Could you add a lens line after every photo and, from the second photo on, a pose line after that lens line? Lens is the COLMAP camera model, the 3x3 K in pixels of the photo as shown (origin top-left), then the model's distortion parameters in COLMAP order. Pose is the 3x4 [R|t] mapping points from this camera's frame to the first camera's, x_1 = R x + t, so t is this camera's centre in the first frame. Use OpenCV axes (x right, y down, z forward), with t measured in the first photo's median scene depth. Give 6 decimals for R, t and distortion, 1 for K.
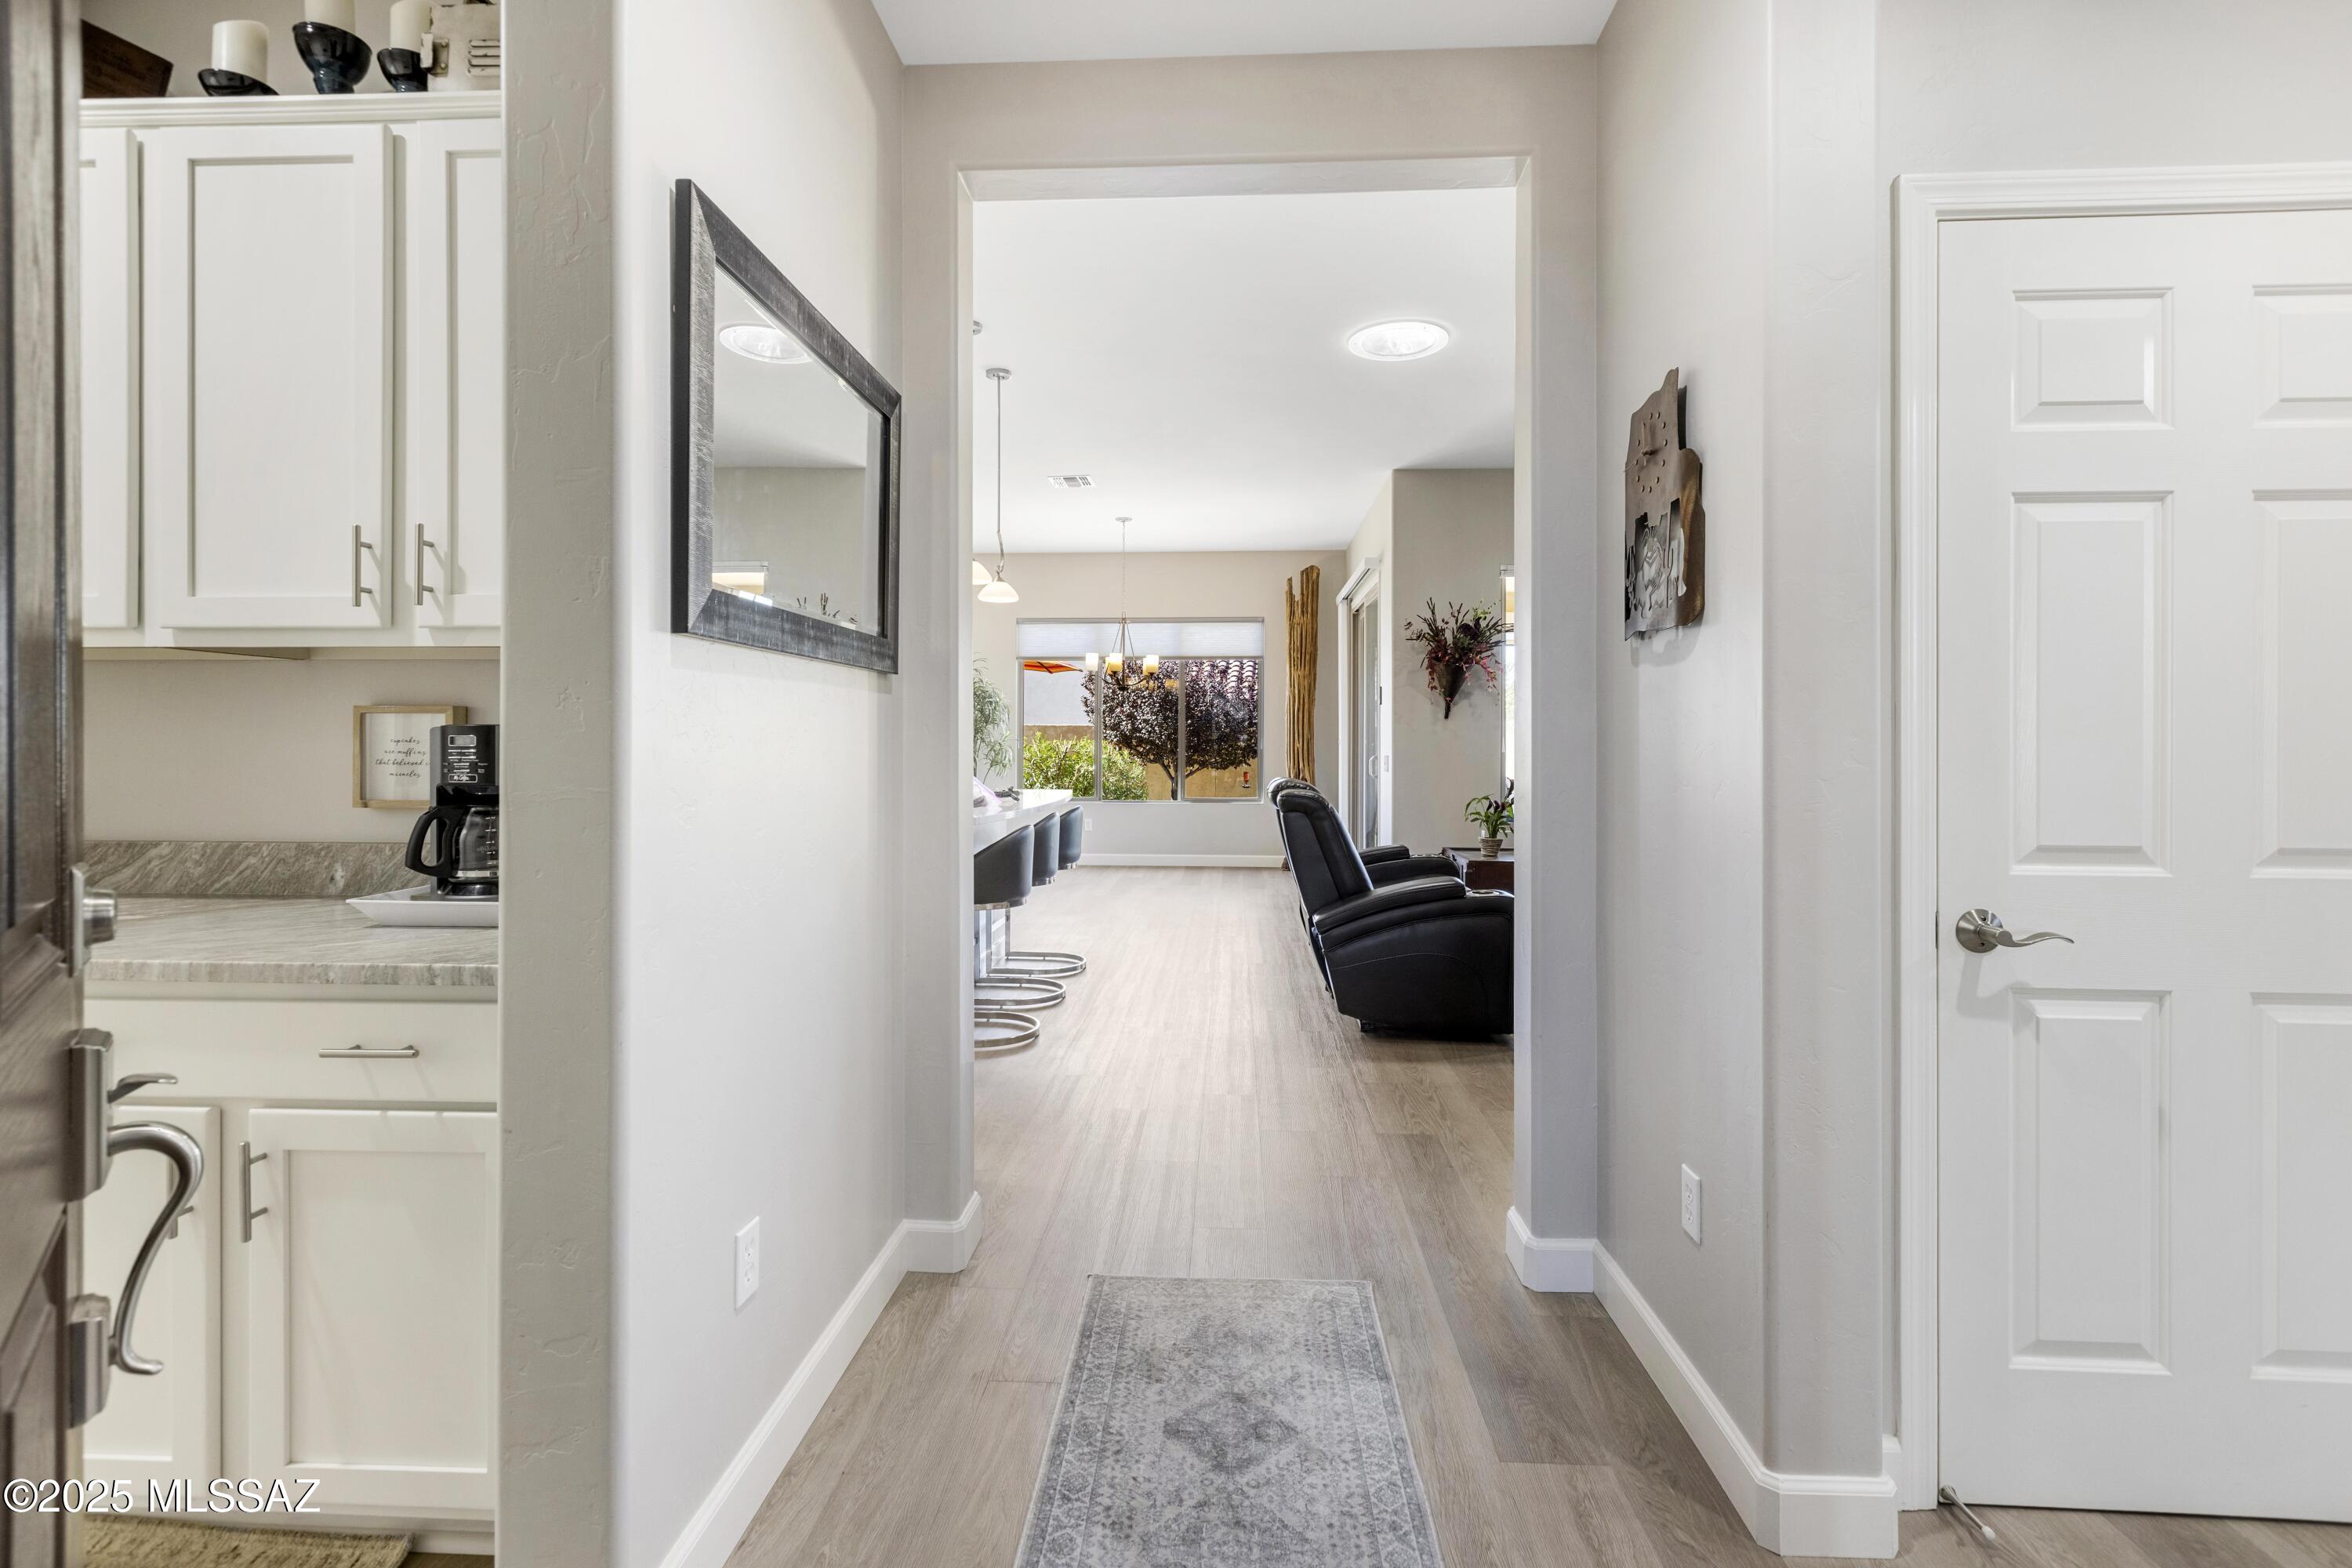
lens RADIAL K [[1078.3, 0, 1175.2], [0, 1078.3, 737.3], [0, 0, 1]] dist [0.001150, -0.000077]
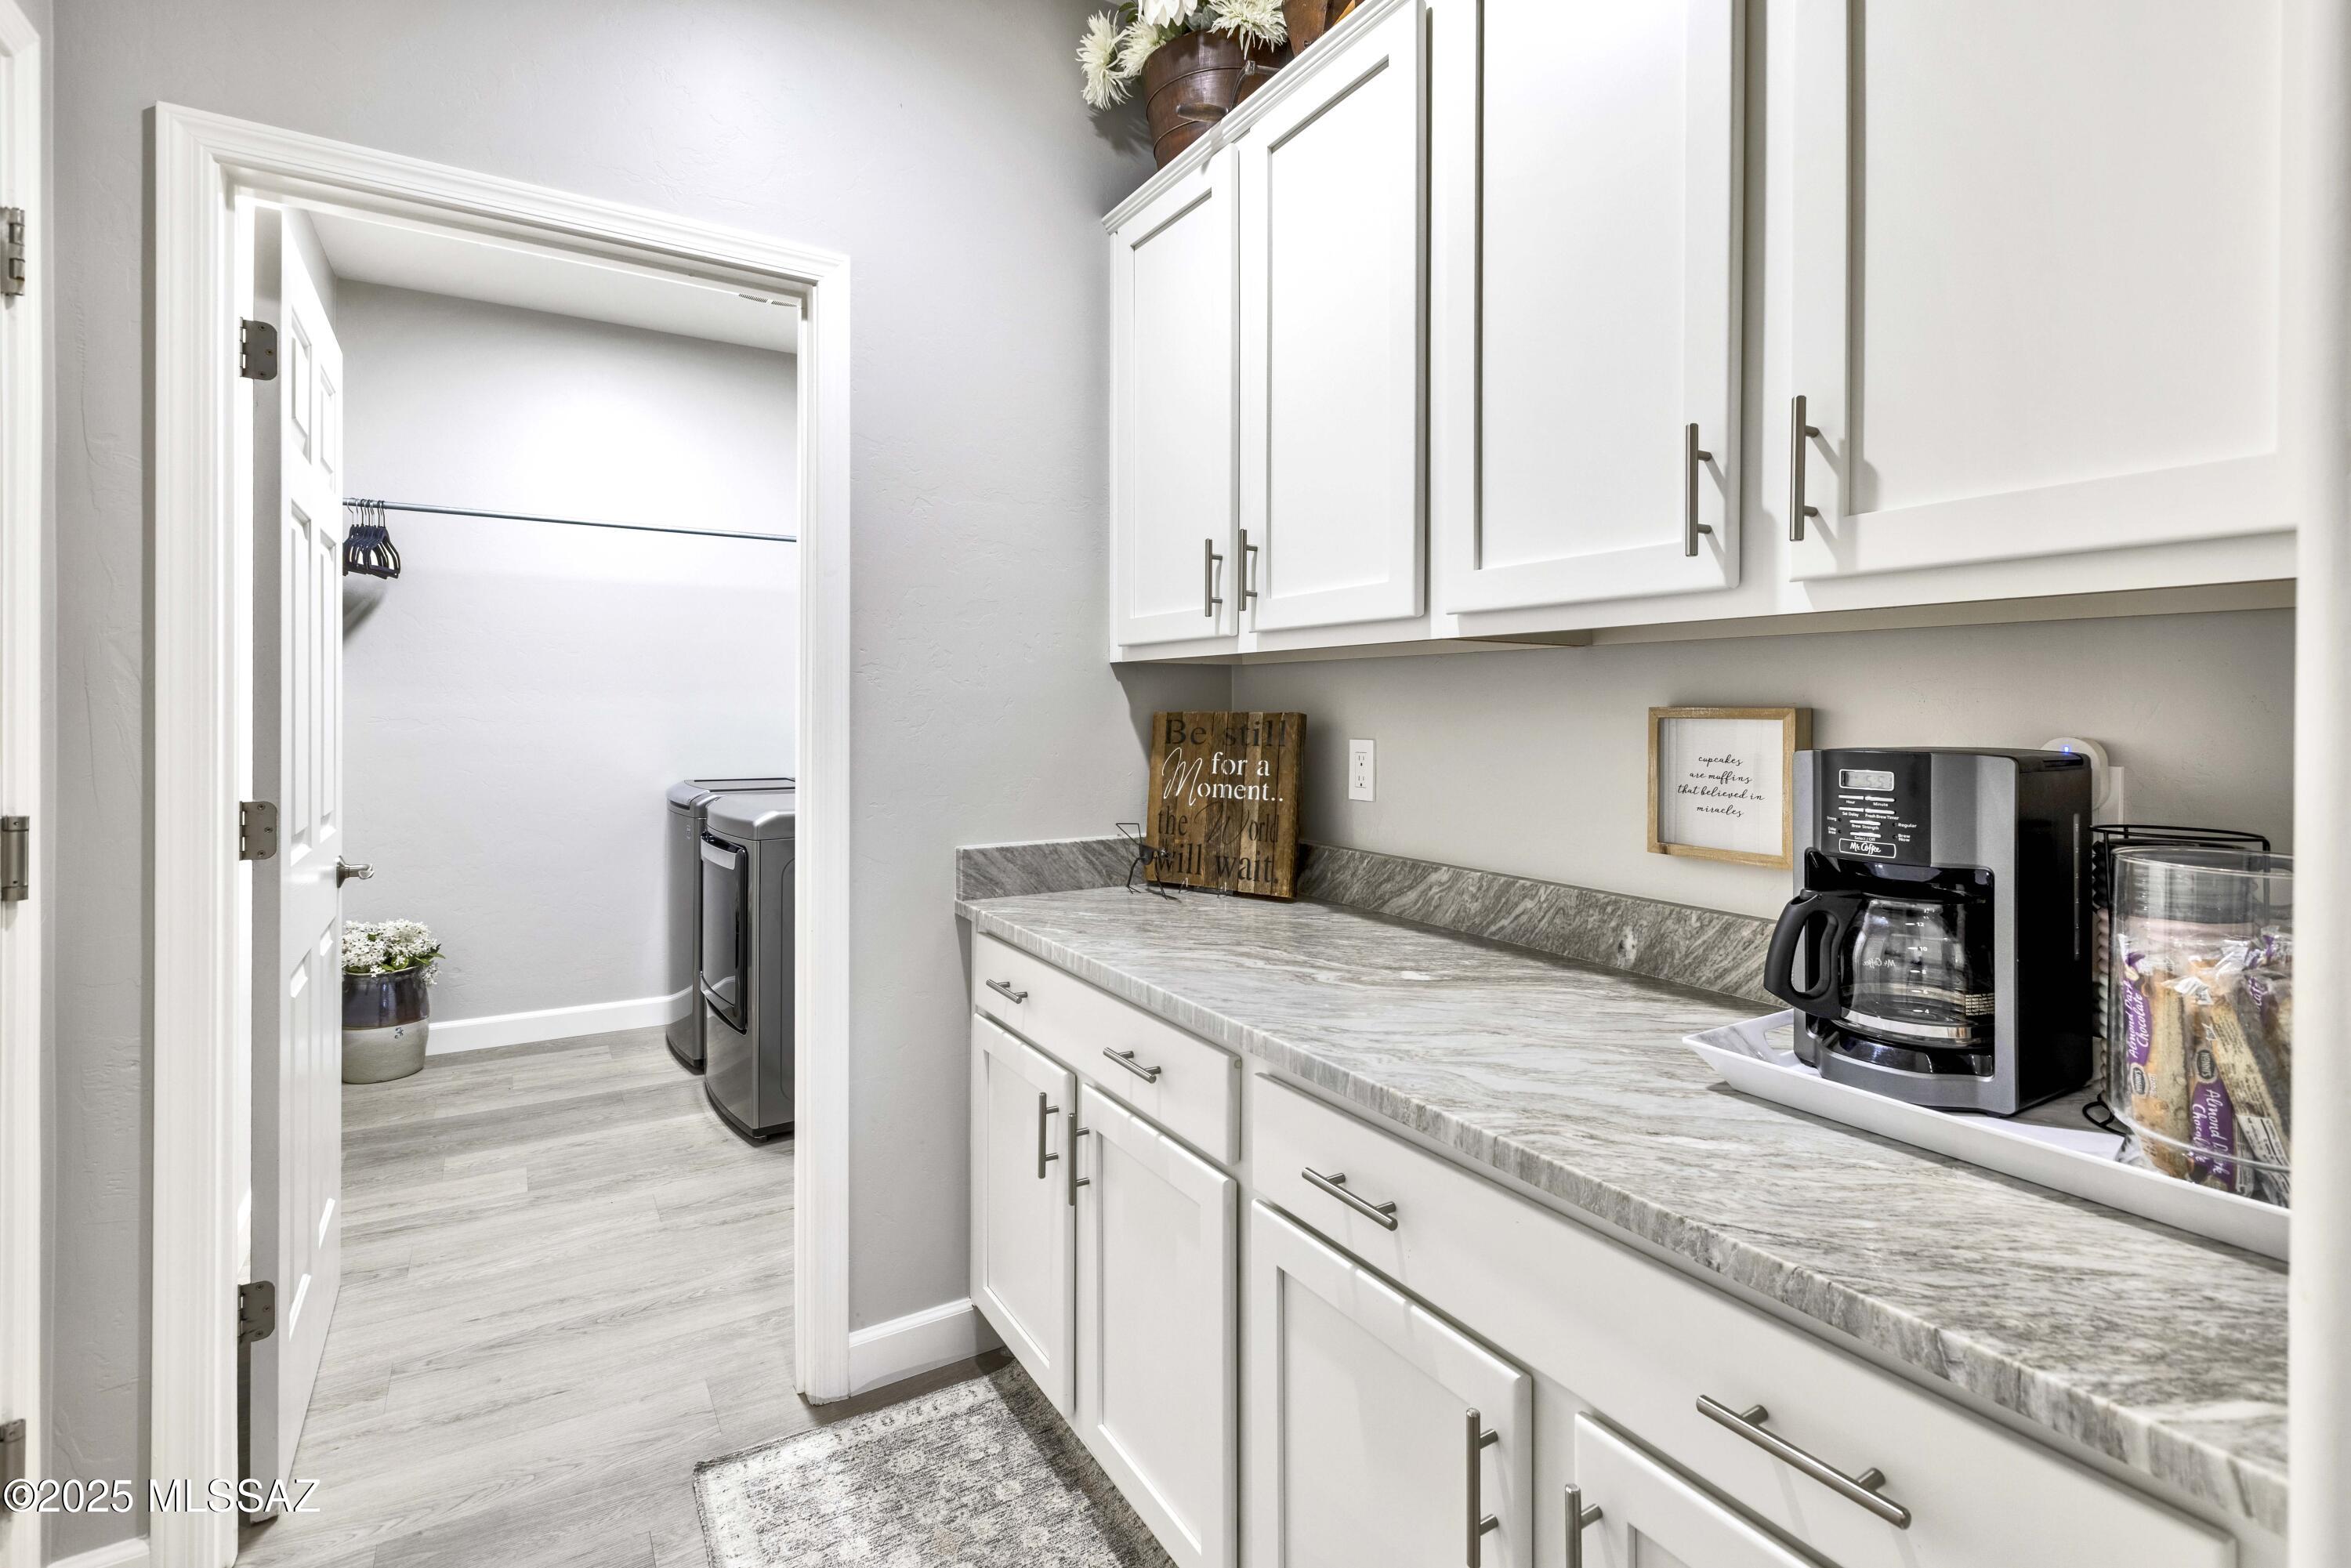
lens RADIAL K [[1077.8, 0, 1178.0], [0, 1077.8, 708.5], [0, 0, 1]] dist [0.001150, -0.000077]
pose [[0.562242, 0.003202, -0.826967, -0.401935], [-0.002134, 0.999995, 0.002421, -0.034160], [0.826970, 0.000404, 0.562246, 0.398171]]
